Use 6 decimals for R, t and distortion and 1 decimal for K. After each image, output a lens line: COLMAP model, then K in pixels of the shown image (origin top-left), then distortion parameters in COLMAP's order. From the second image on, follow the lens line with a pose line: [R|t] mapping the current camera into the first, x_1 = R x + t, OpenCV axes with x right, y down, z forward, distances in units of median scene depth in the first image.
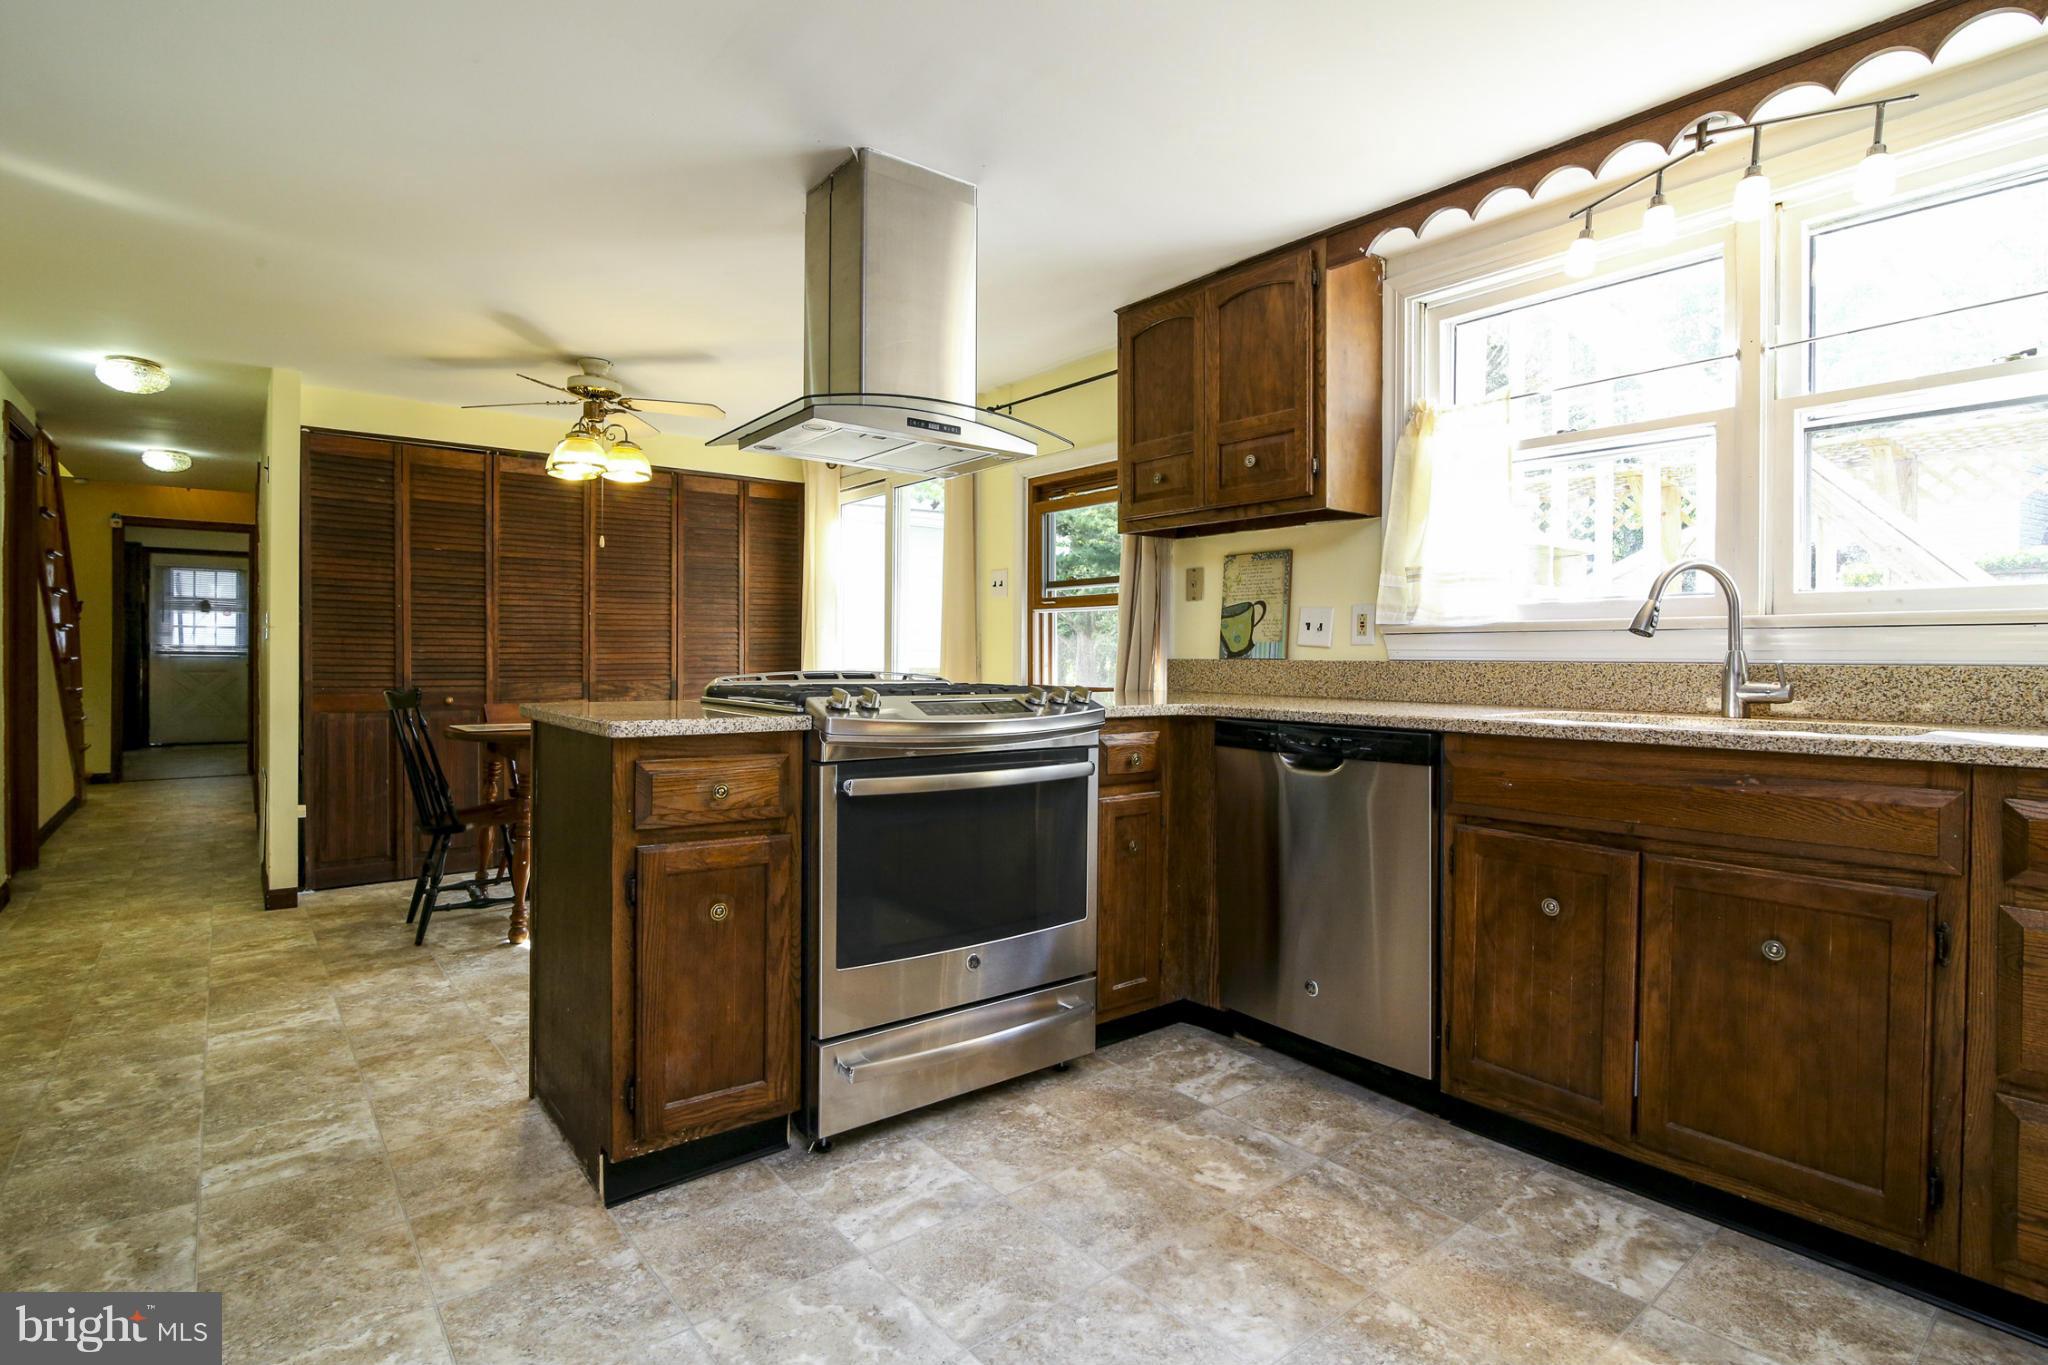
lens RADIAL K [[1020.9, 0, 1026.9], [0, 1020.9, 673.3], [0, 0, 1]] dist [-0.018817, 0.000654]
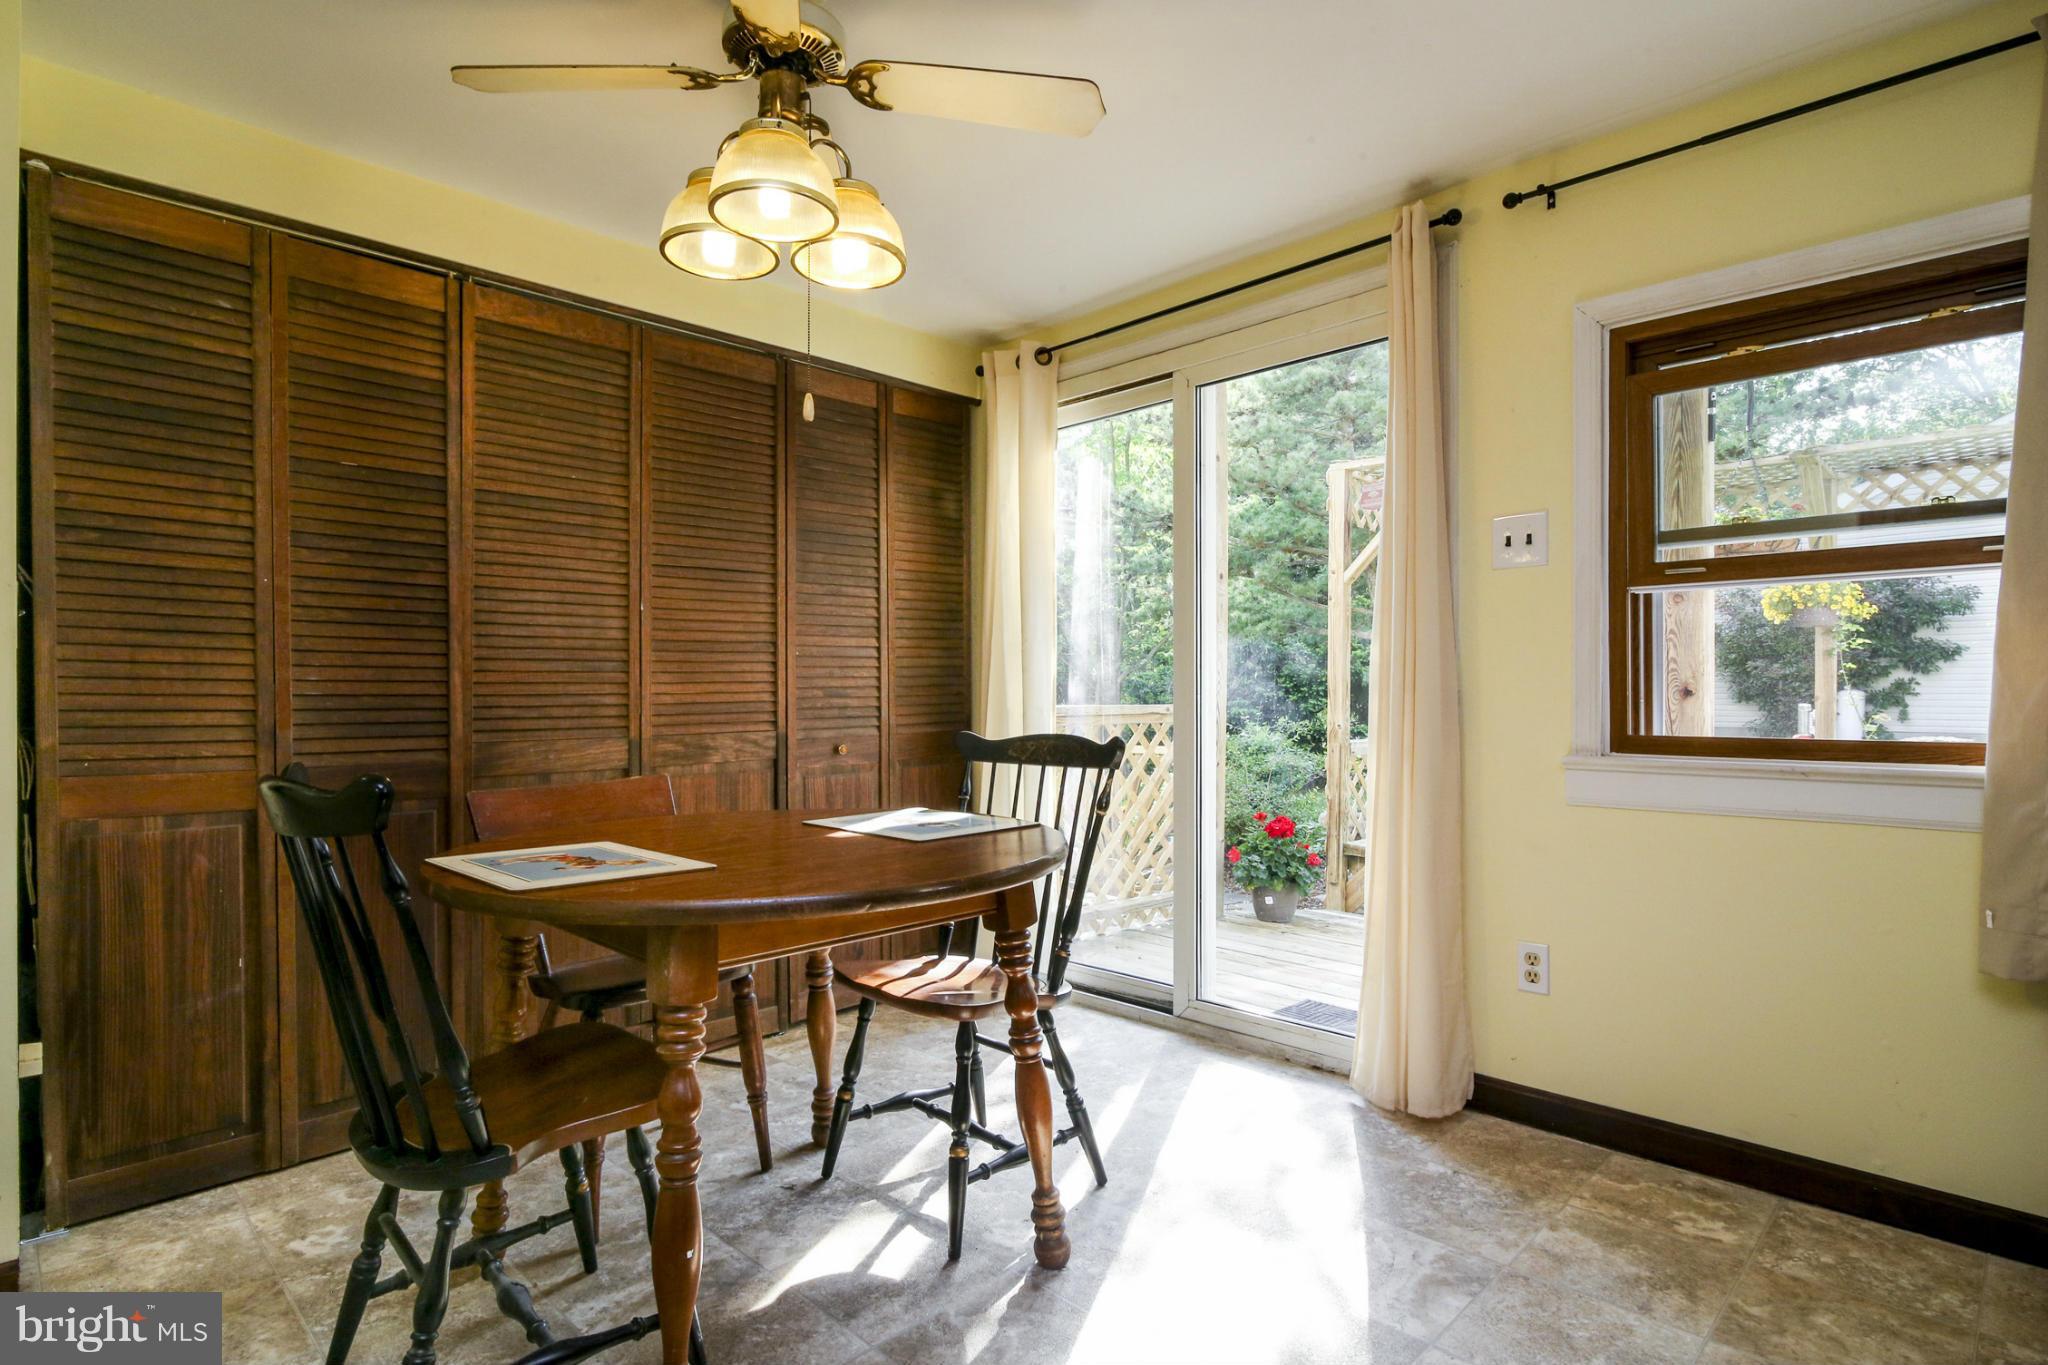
lens RADIAL K [[1020.9, 0, 988.7], [0, 1020.9, 705.3], [0, 0, 1]] dist [-0.018817, 0.000654]
pose [[0.994410, -0.008674, 0.105234, -0.342600], [0.009207, 0.999947, -0.004574, -0.004718], [-0.105189, 0.005517, 0.994437, 0.511013]]
